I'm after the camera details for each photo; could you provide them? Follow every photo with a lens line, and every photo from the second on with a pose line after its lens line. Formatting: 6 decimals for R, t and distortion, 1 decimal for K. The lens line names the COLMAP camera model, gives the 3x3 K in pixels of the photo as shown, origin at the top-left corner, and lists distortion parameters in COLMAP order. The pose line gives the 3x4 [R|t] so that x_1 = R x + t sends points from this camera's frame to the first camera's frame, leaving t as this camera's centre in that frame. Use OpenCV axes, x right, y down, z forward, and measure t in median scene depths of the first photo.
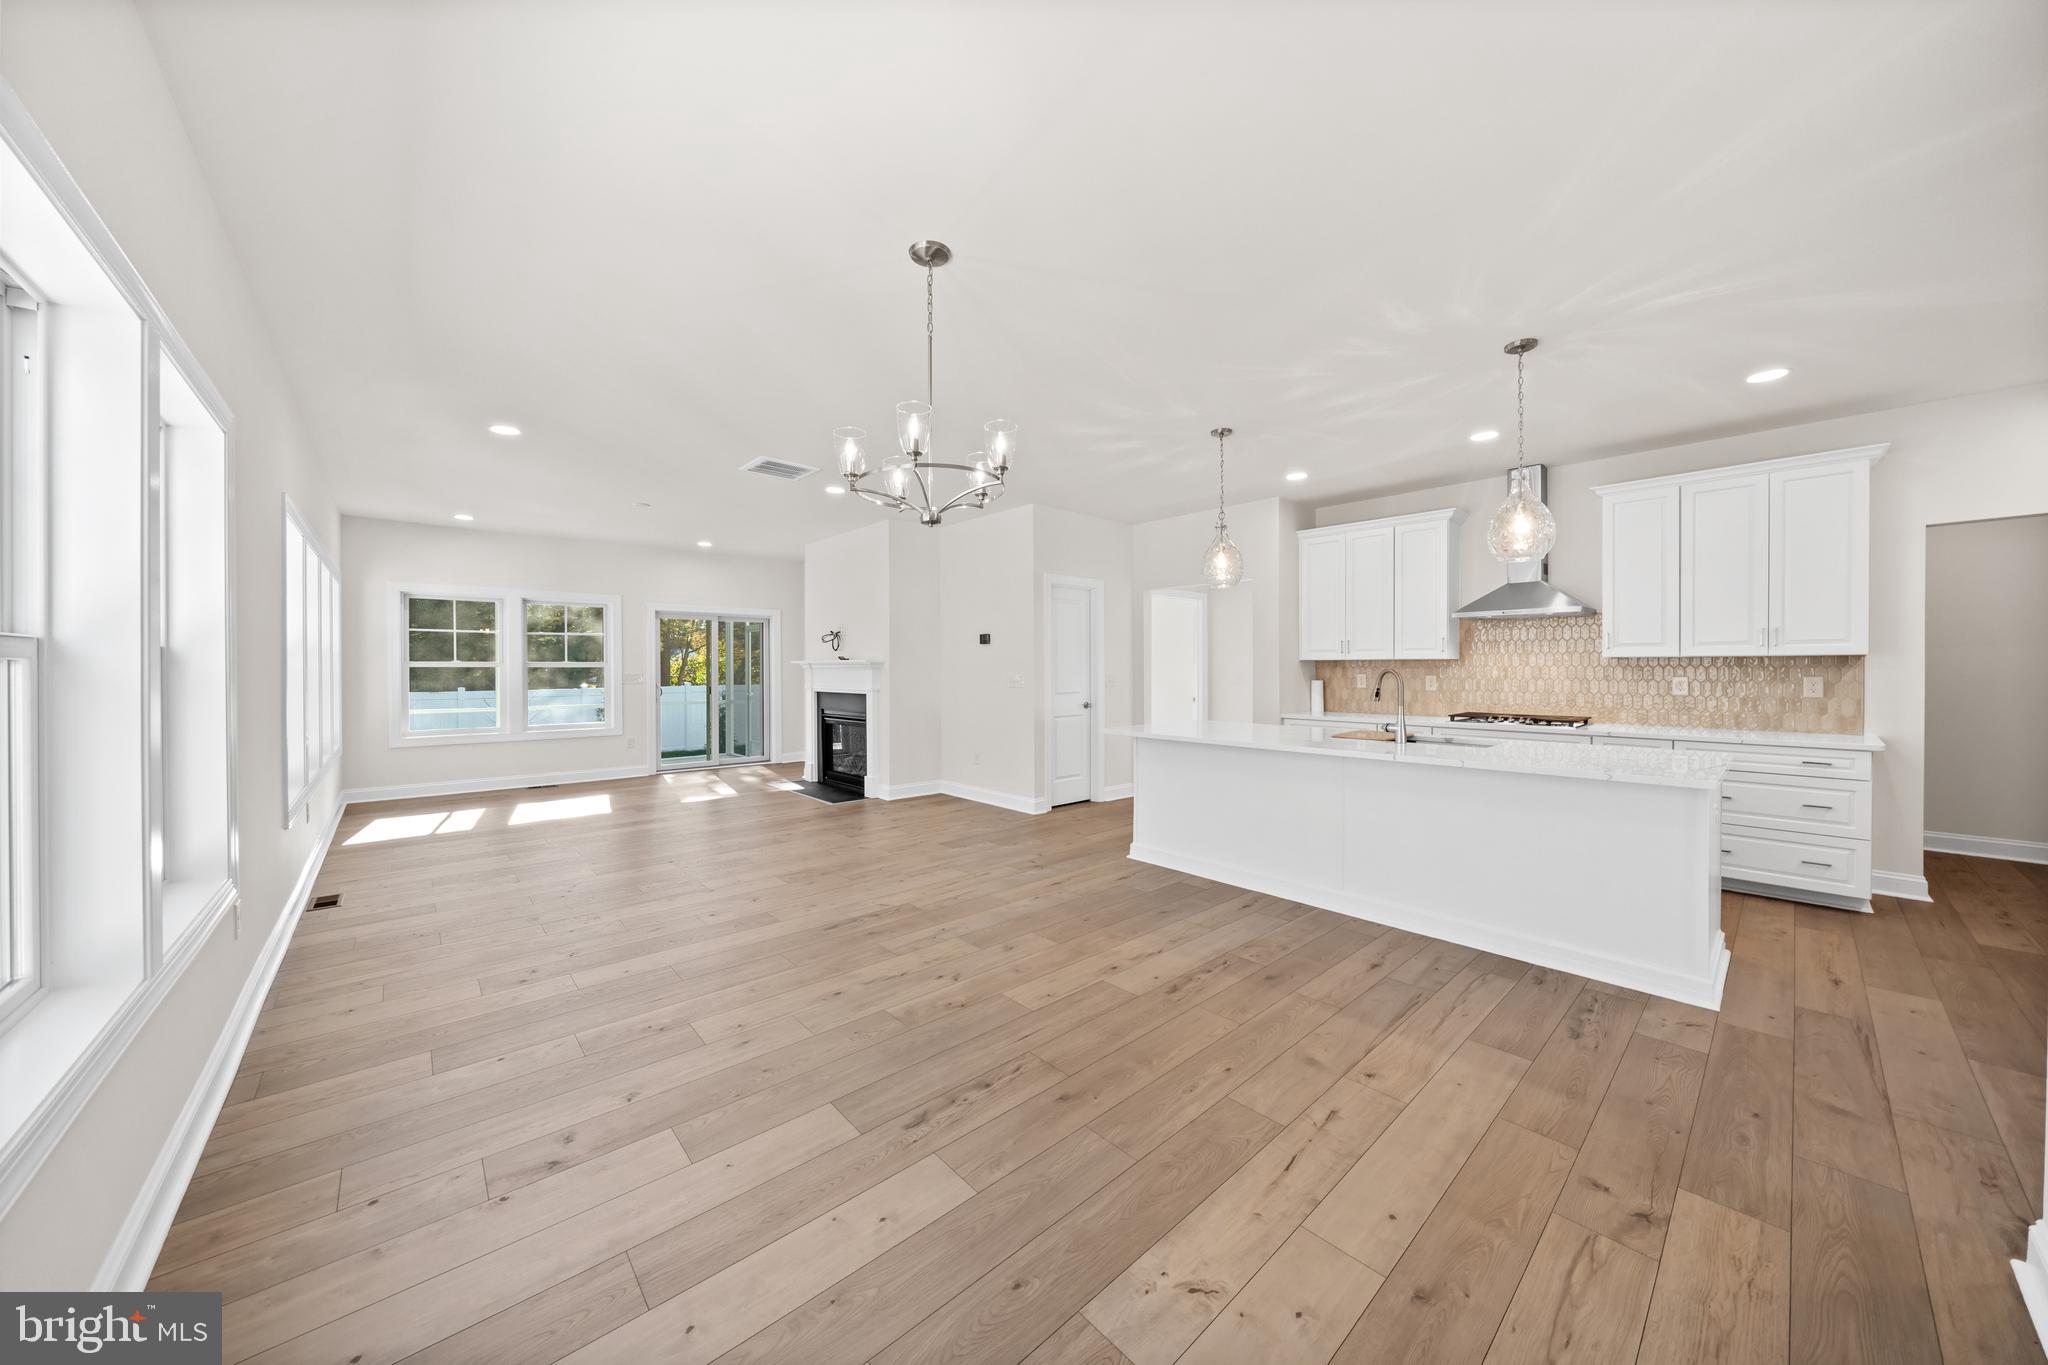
lens RADIAL K [[688.6, 0, 1020.0], [0, 688.6, 679.1], [0, 0, 1]] dist [-0.007999, -0.000325]
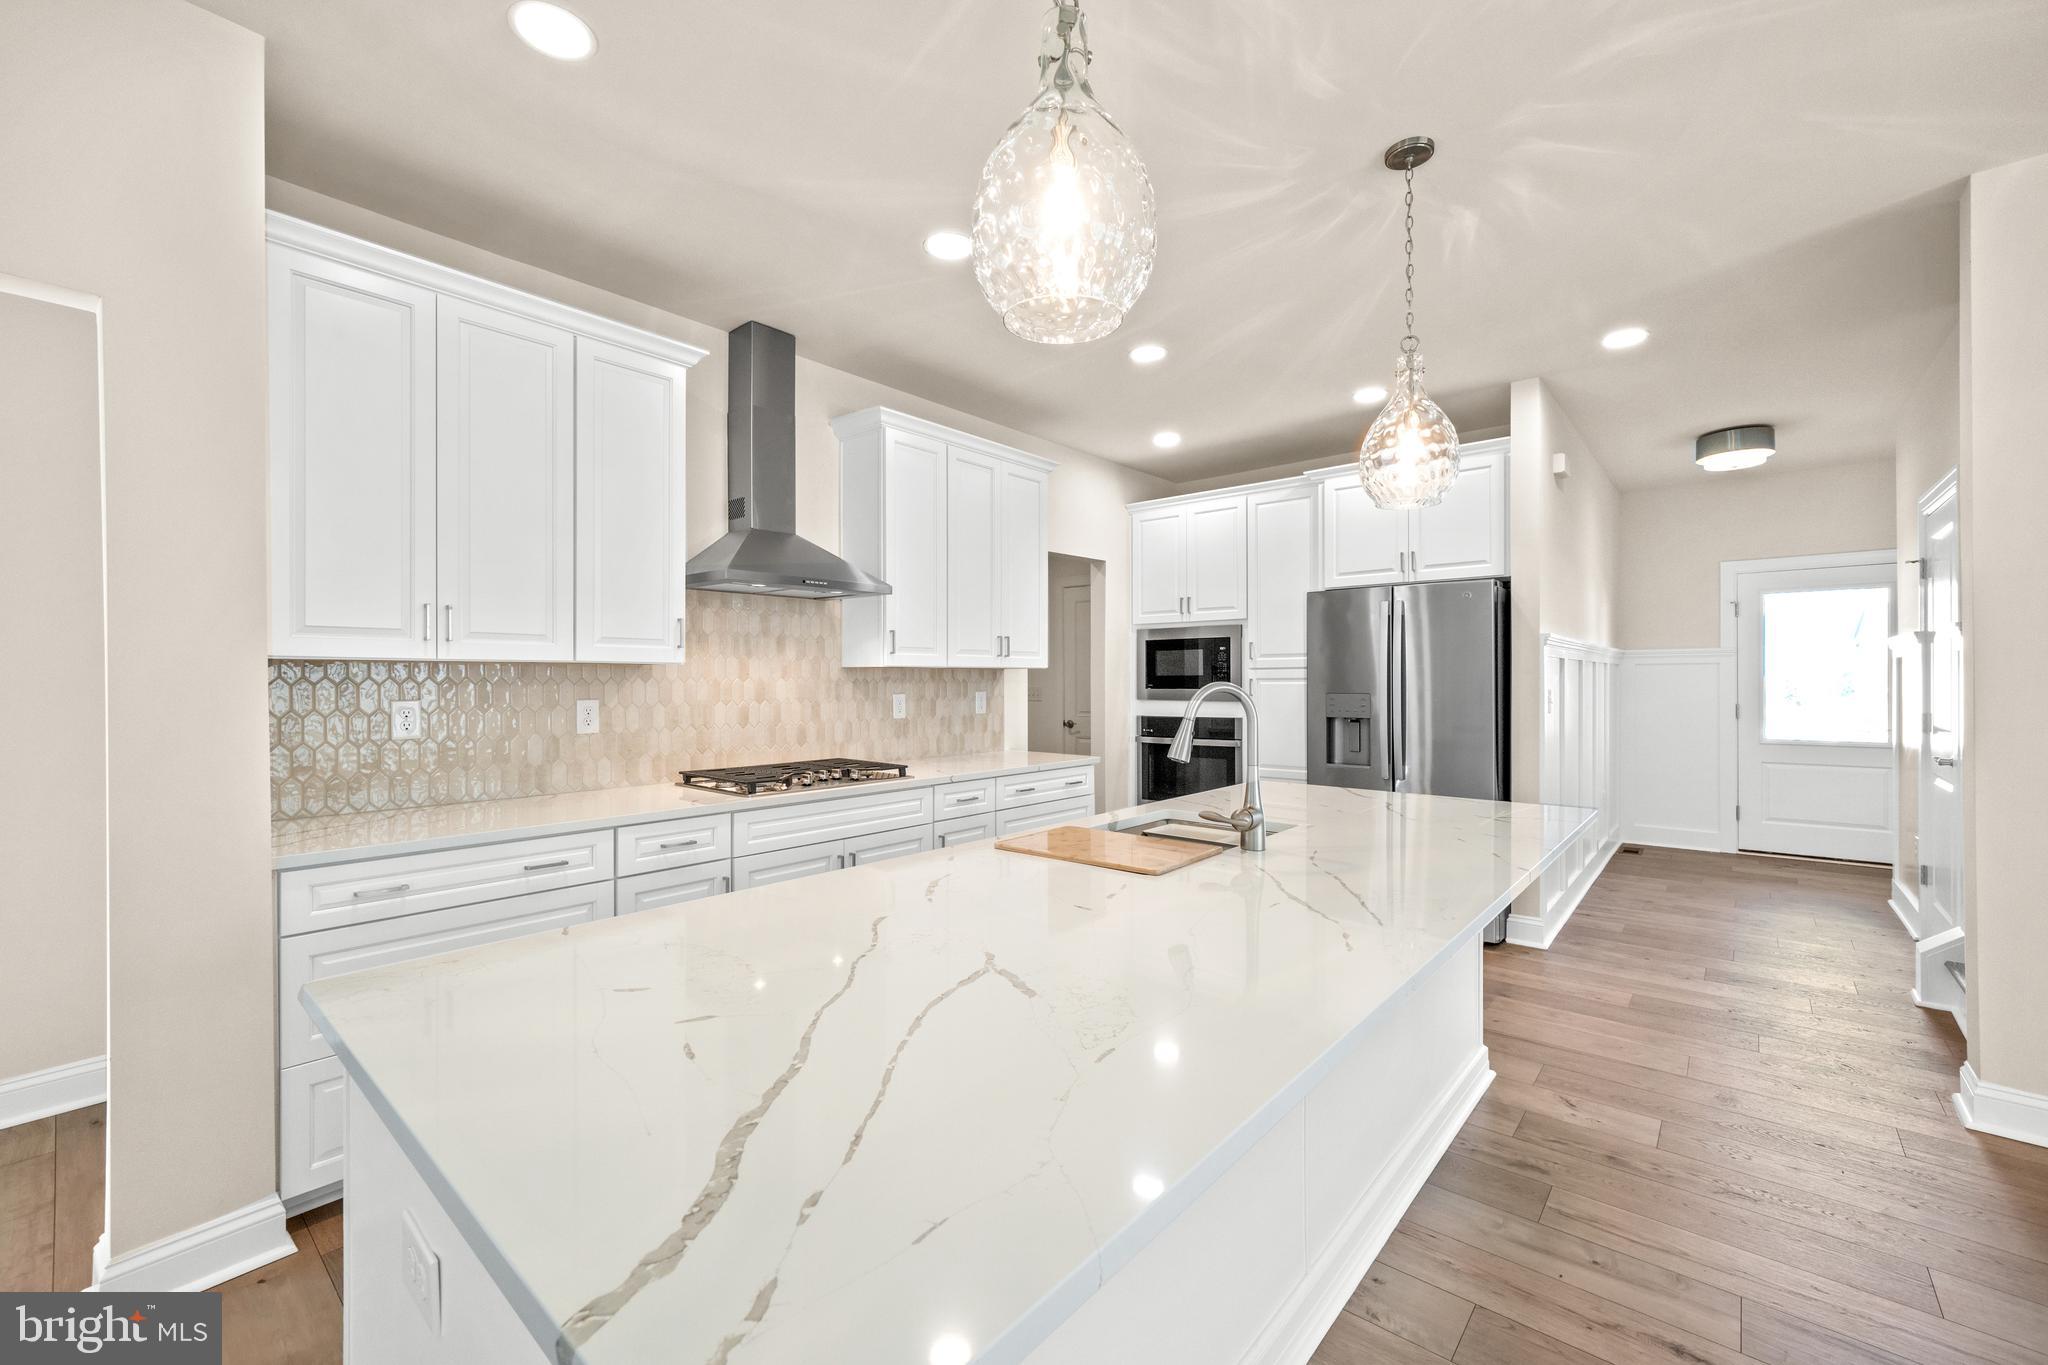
lens RADIAL K [[845.7, 0, 1019.0], [0, 845.7, 680.7], [0, 0, 1]] dist [0.001790, 0.000217]
pose [[-0.130866, 0.002297, 0.991397, 0.020202], [0.019686, 0.999806, 0.000282, -0.014719], [-0.991205, 0.019554, -0.130886, 0.932061]]
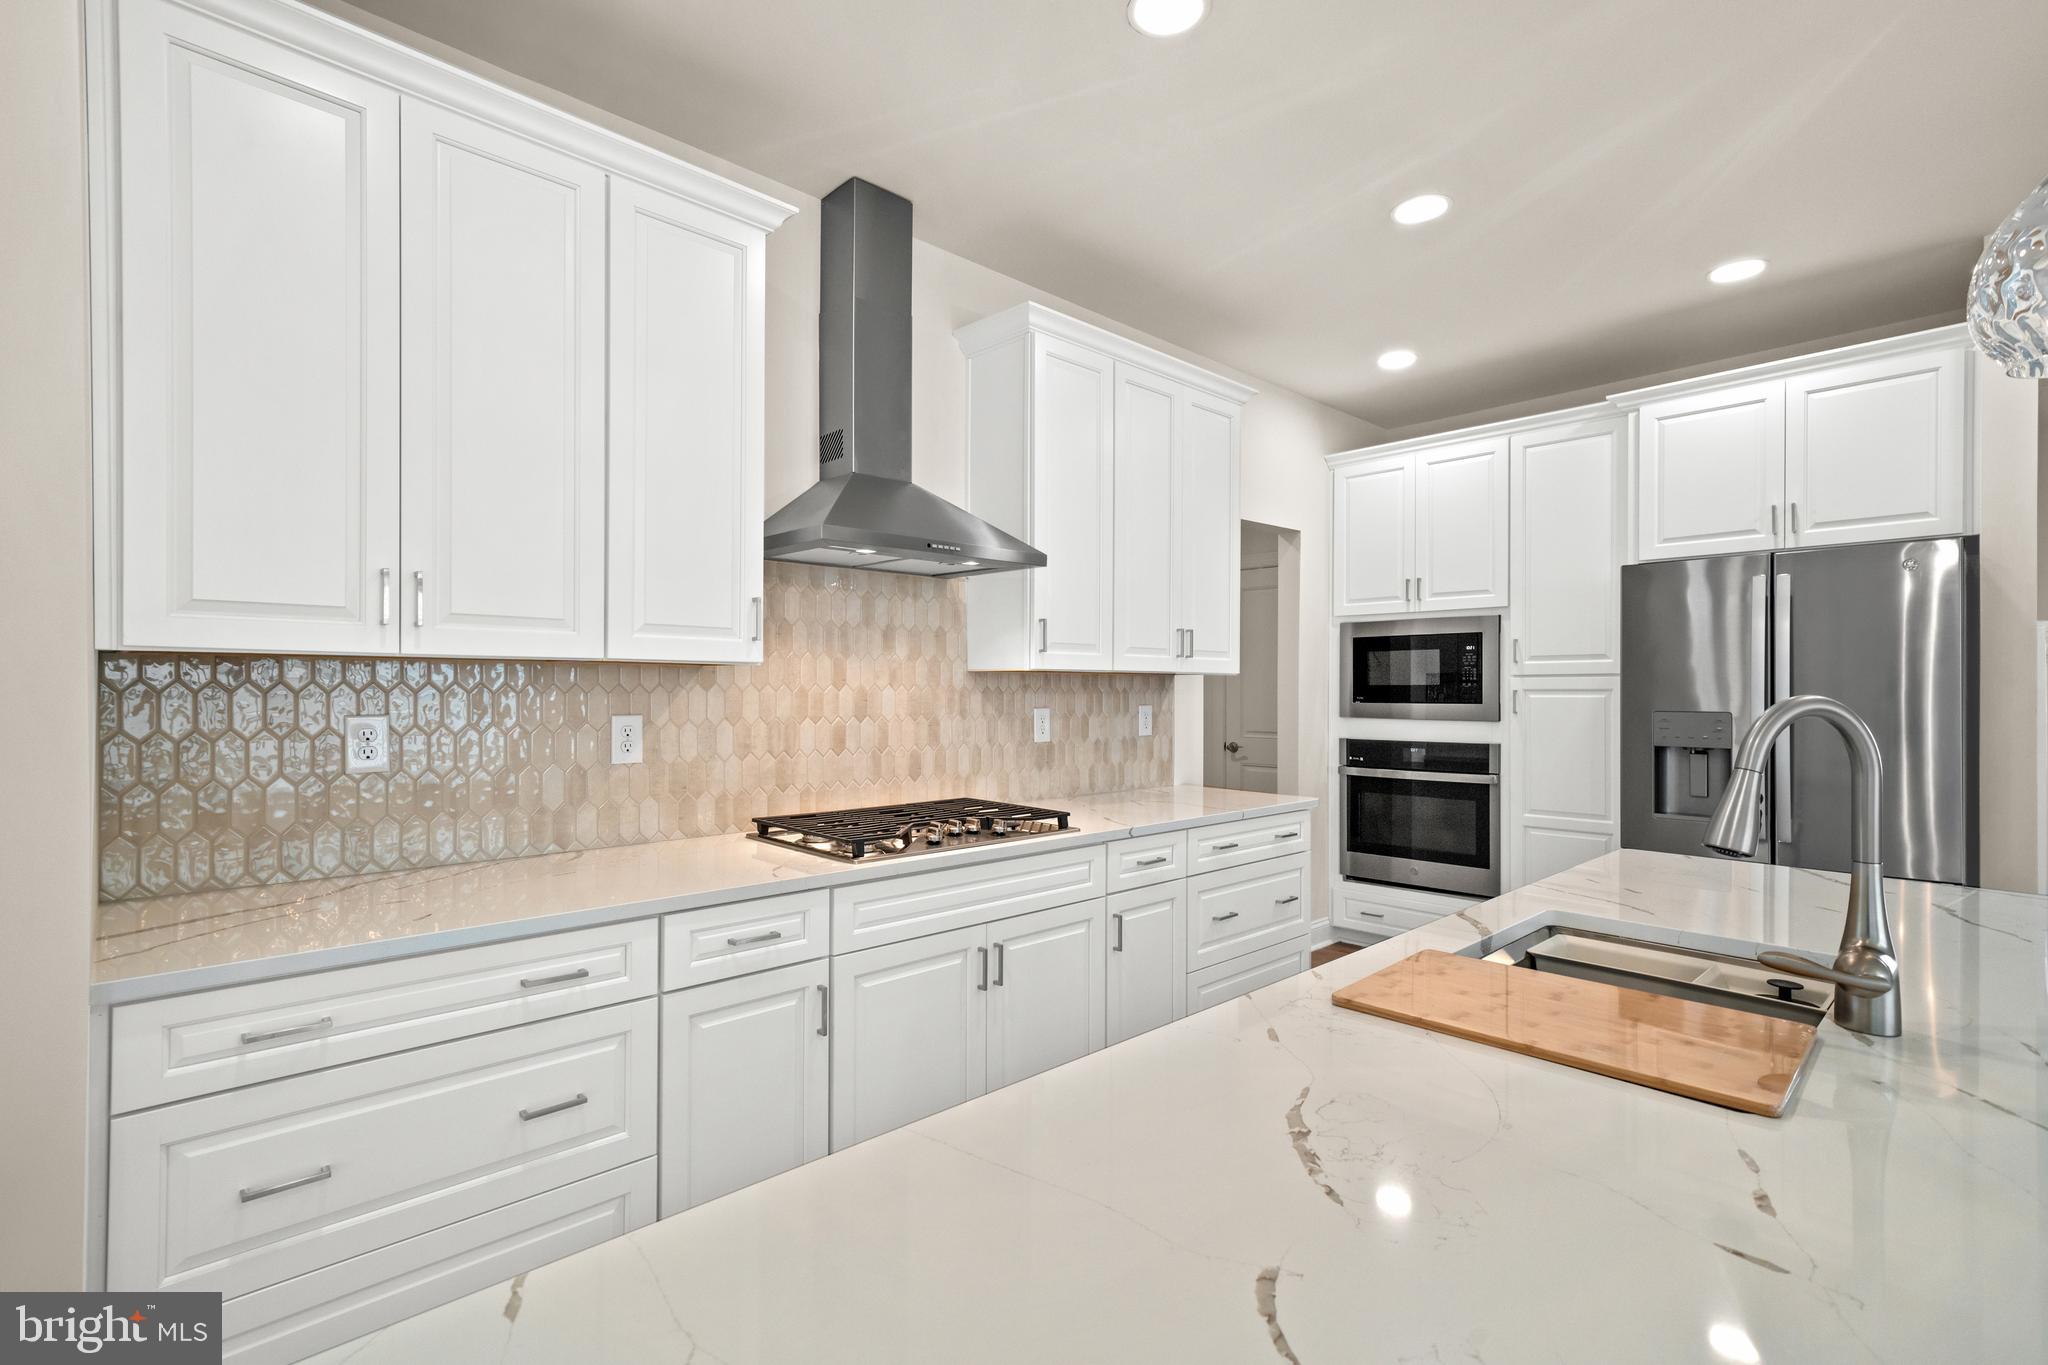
lens RADIAL K [[954.2, 0, 1019.0], [0, 954.2, 688.8], [0, 0, 1]] dist [0.012391, 0.000651]
pose [[-0.032195, 0.003540, 0.999475, 0.186425], [0.014411, 0.999891, -0.003077, -0.015908], [-0.999378, 0.014304, -0.032243, 0.981164]]
